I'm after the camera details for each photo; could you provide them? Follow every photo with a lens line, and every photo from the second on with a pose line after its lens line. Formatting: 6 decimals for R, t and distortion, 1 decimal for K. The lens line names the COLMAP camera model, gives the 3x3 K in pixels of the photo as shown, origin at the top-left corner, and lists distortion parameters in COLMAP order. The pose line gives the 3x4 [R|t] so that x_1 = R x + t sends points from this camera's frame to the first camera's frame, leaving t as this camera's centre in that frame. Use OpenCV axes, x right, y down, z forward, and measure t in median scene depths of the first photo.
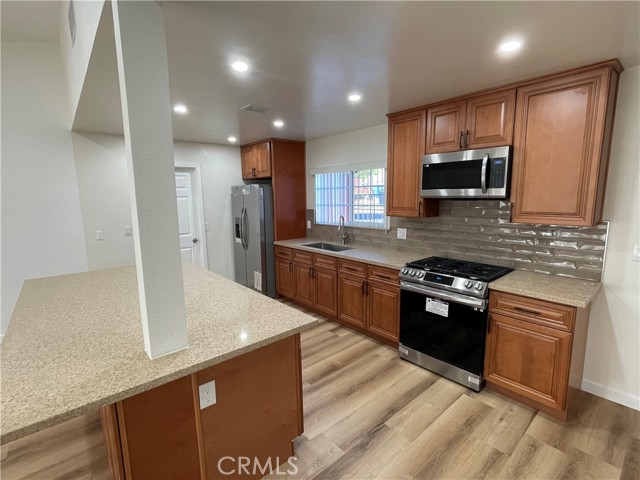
lens RADIAL K [[306.8, 0, 321.1], [0, 306.8, 239.2], [0, 0, 1]] dist [-0.004987, 0.001215]
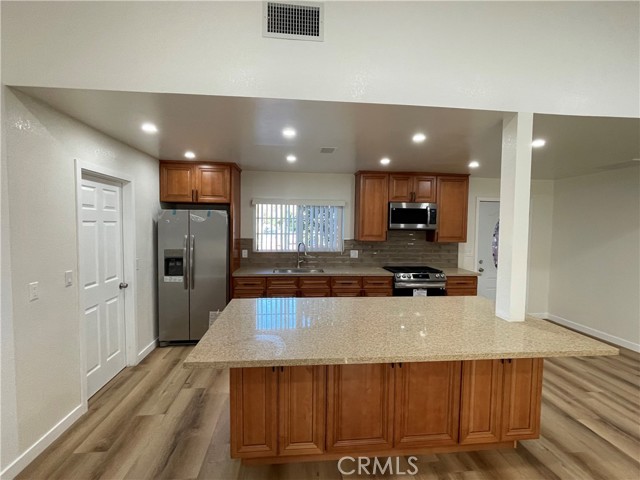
lens RADIAL K [[306.8, 0, 321.1], [0, 306.8, 239.2], [0, 0, 1]] dist [-0.004987, 0.001215]
pose [[0.576129, -0.014855, 0.817224, -1.166416], [0.094036, 0.994400, -0.048219, -0.039864], [-0.811931, 0.104629, 0.574300, 0.398088]]
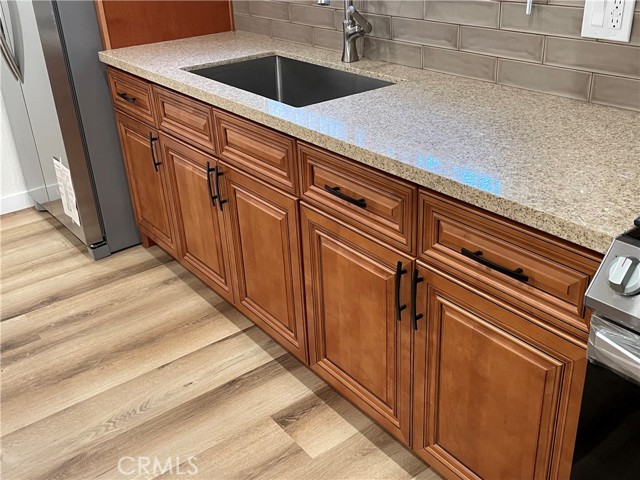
lens RADIAL K [[654.0, 0, 320.0], [0, 654.0, 240.0], [0, 0, 1]] dist [0.001954, 0.000792]
pose [[0.996425, 0.003038, -0.084431, 0.136281], [0.024155, 0.947393, 0.319160, -0.023426], [0.080959, -0.320058, 0.943932, 0.652239]]
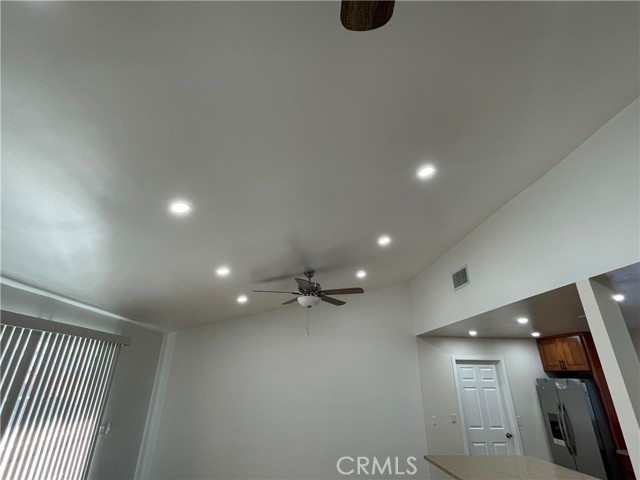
lens RADIAL K [[306.8, 0, 321.1], [0, 306.8, 239.2], [0, 0, 1]] dist [-0.004987, 0.001215]
pose [[0.803662, -0.213196, -0.555585, -0.343006], [-0.116011, 0.859579, -0.497660, 0.035556], [0.583669, 0.464404, 0.666078, -0.558186]]
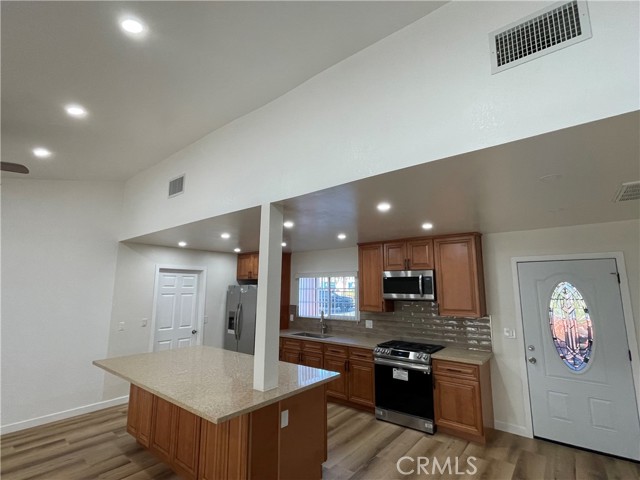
lens RADIAL K [[306.8, 0, 321.1], [0, 306.8, 239.2], [0, 0, 1]] dist [-0.004987, 0.001215]
pose [[0.983539, 0.047095, 0.174450, -0.257260], [0.007452, 0.954045, -0.299572, 0.035568], [-0.180541, 0.295940, 0.937989, -0.458307]]
